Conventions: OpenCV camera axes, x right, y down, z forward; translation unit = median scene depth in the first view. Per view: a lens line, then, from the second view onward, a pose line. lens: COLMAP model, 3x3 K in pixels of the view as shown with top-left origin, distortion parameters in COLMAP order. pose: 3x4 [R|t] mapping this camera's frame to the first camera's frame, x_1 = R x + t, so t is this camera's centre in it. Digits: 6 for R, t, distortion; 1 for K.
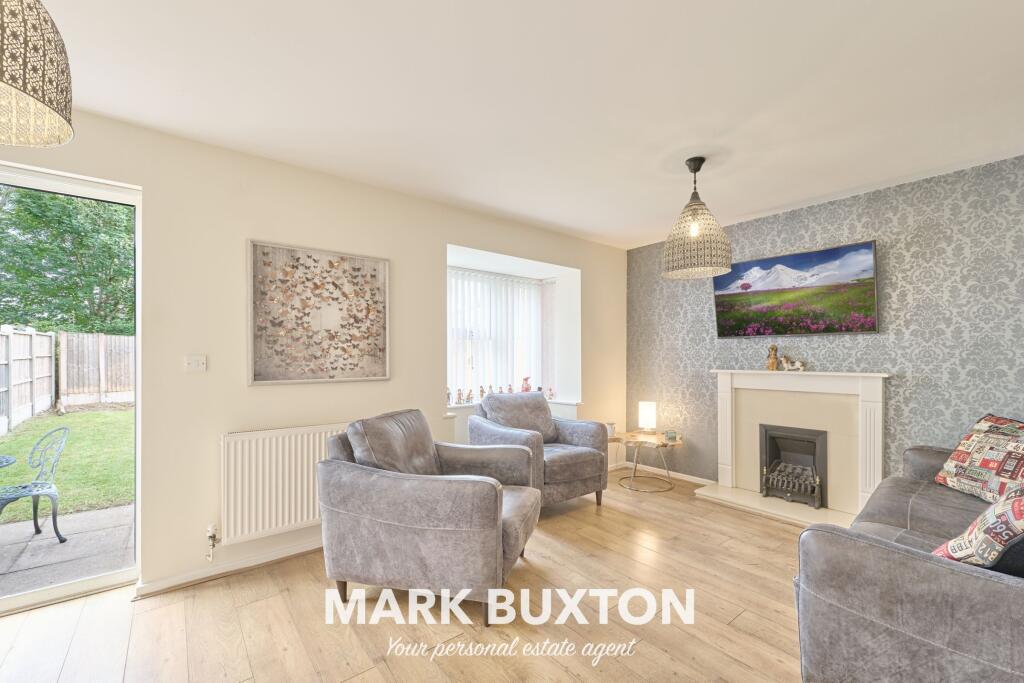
lens RADIAL K [[423.8, 0, 514.8], [0, 423.8, 359.3], [0, 0, 1]] dist [0.001711, 0.000260]
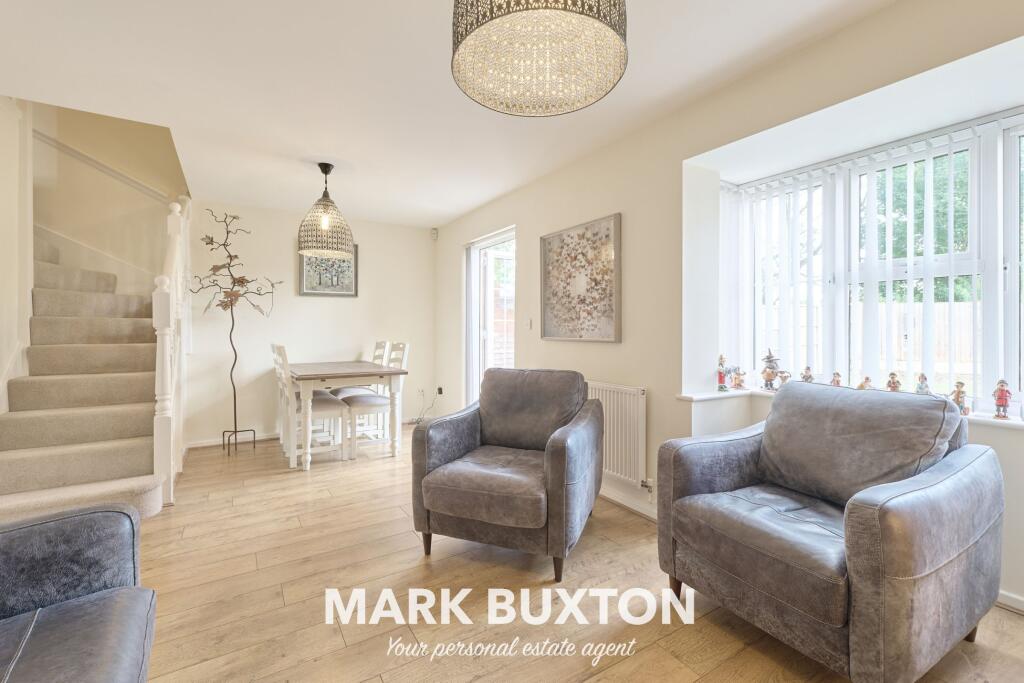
lens RADIAL K [[442.9, 0, 512.0], [0, 442.9, 332.7], [0, 0, 1]] dist [-0.000552, -0.000010]
pose [[-0.116811, 0.009102, -0.993112, 0.421586], [-0.006400, 0.999930, 0.009917, 0.011568], [0.993134, 0.007514, -0.116744, 0.531986]]
